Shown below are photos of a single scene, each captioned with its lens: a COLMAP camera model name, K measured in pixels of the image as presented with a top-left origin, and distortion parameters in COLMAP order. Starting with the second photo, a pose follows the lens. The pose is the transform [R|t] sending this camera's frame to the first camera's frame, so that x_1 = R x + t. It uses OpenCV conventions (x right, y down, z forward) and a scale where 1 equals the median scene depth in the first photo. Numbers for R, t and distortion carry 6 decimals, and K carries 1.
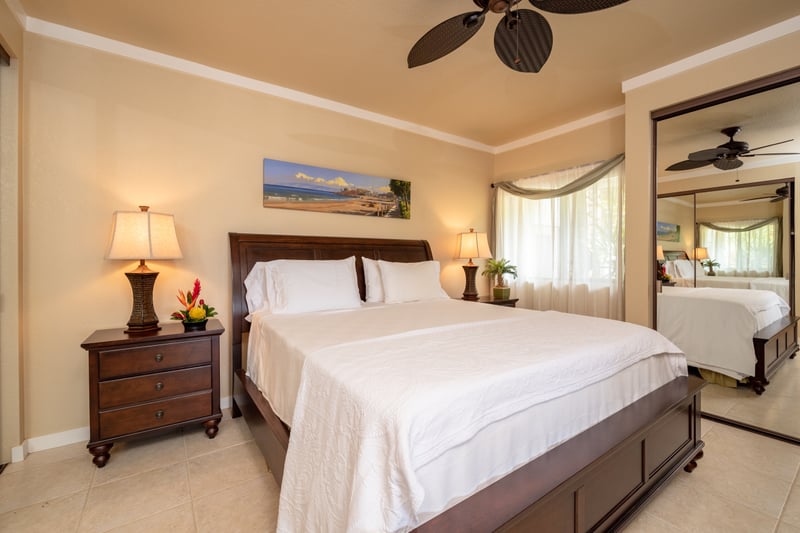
lens RADIAL K [[340.1, 0, 398.9], [0, 340.1, 261.6], [0, 0, 1]] dist [-0.000843, -0.000301]
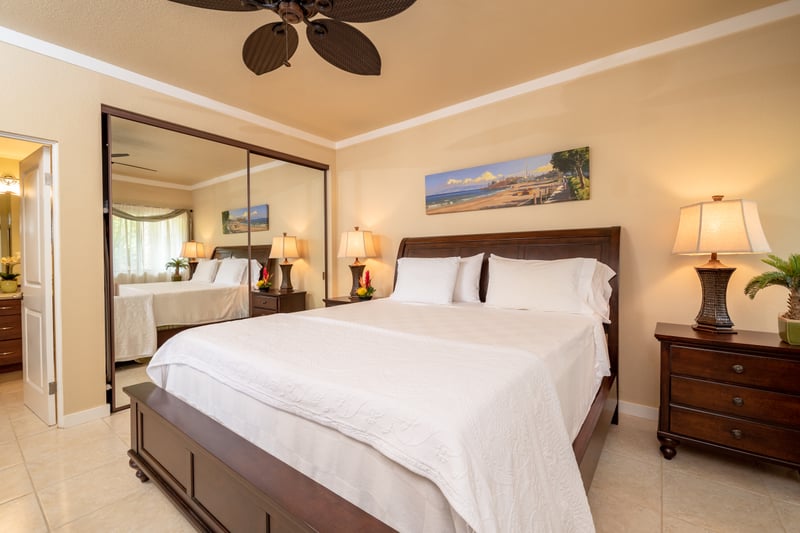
lens RADIAL K [[340.1, 0, 398.9], [0, 340.1, 261.6], [0, 0, 1]] dist [-0.000843, -0.000301]
pose [[0.301668, 0.013109, -0.953323, 0.670574], [0.001399, 0.999898, 0.014192, -0.006676], [0.953412, -0.005615, 0.301619, 0.465256]]
